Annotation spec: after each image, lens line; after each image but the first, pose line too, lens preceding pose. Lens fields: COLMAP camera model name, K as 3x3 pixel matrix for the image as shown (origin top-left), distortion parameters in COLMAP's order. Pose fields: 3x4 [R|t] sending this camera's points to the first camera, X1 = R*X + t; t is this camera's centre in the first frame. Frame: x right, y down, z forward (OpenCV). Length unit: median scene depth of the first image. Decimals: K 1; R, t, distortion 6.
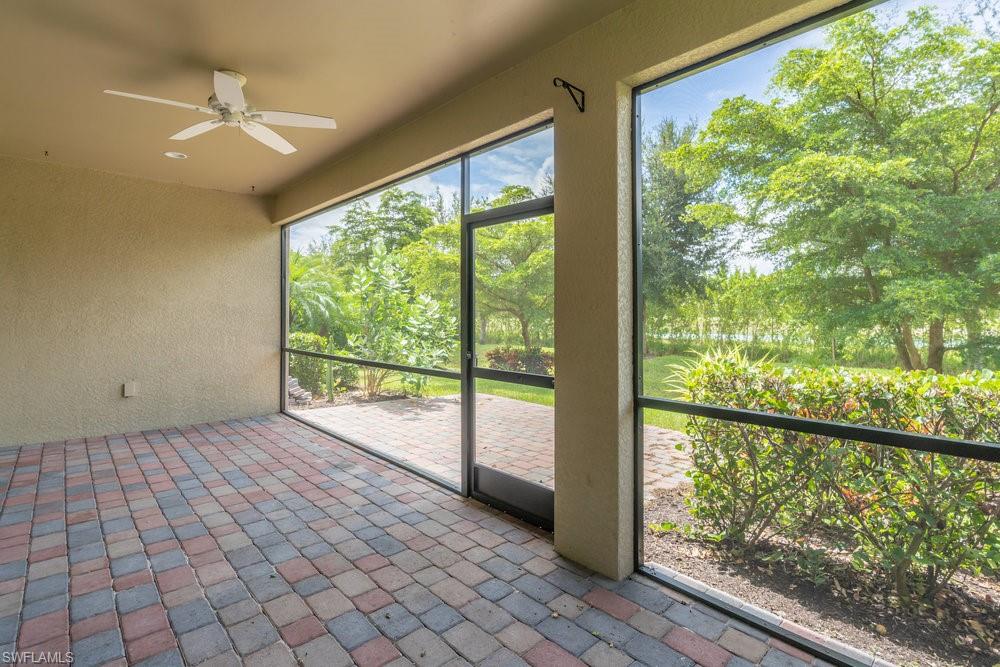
lens RADIAL K [[476.1, 0, 498.5], [0, 476.1, 331.7], [0, 0, 1]] dist [-0.000553, -0.000048]
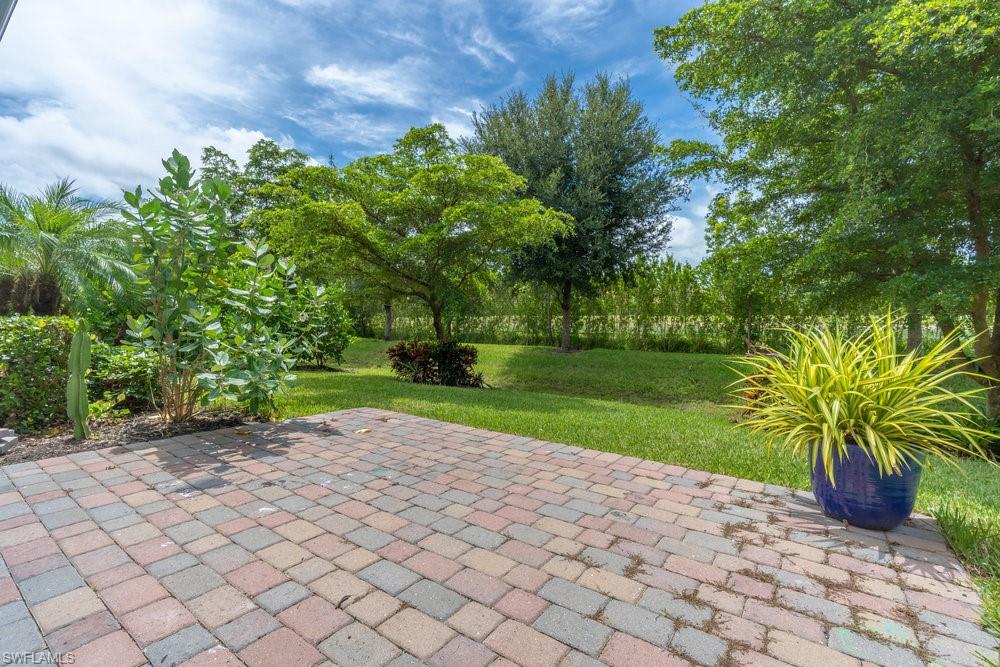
lens RADIAL K [[457.2, 0, 503.1], [0, 457.2, 325.9], [0, 0, 1]] dist [-0.003246, 0.000294]
pose [[0.979109, -0.008196, 0.203171, 0.006645], [0.010172, 0.999911, -0.008684, 0.012906], [-0.203081, 0.010569, 0.979105, 0.188418]]
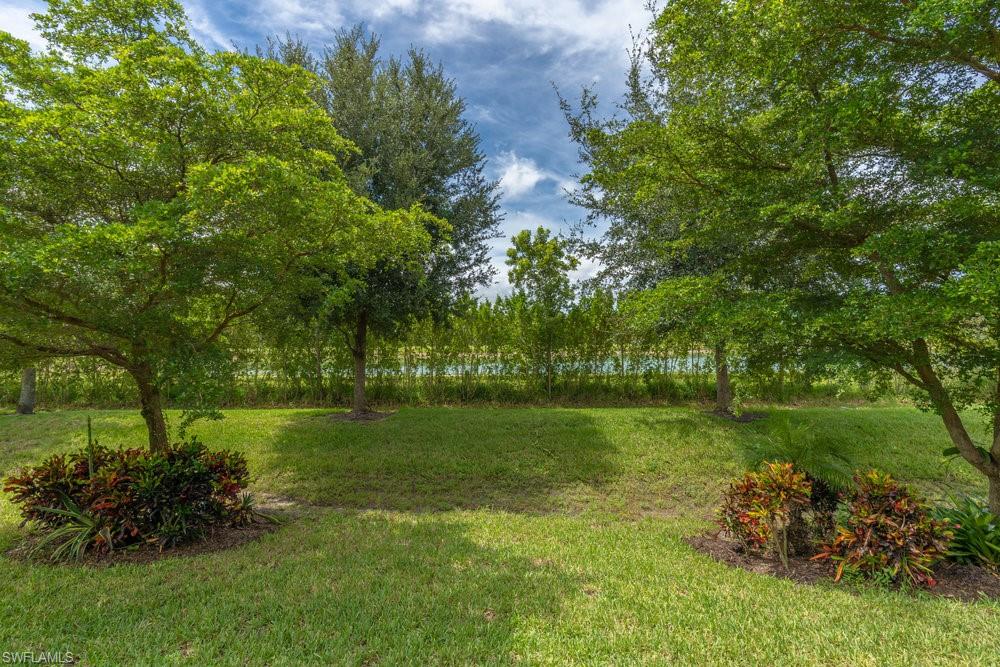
lens RADIAL K [[457.2, 0, 493.4], [0, 457.2, 332.1], [0, 0, 1]] dist [-0.003246, 0.000294]
pose [[0.735349, 0.003547, 0.677679, 0.006597], [0.037186, 0.998269, -0.045575, -0.027812], [-0.676668, 0.058714, 0.733944, 0.436182]]
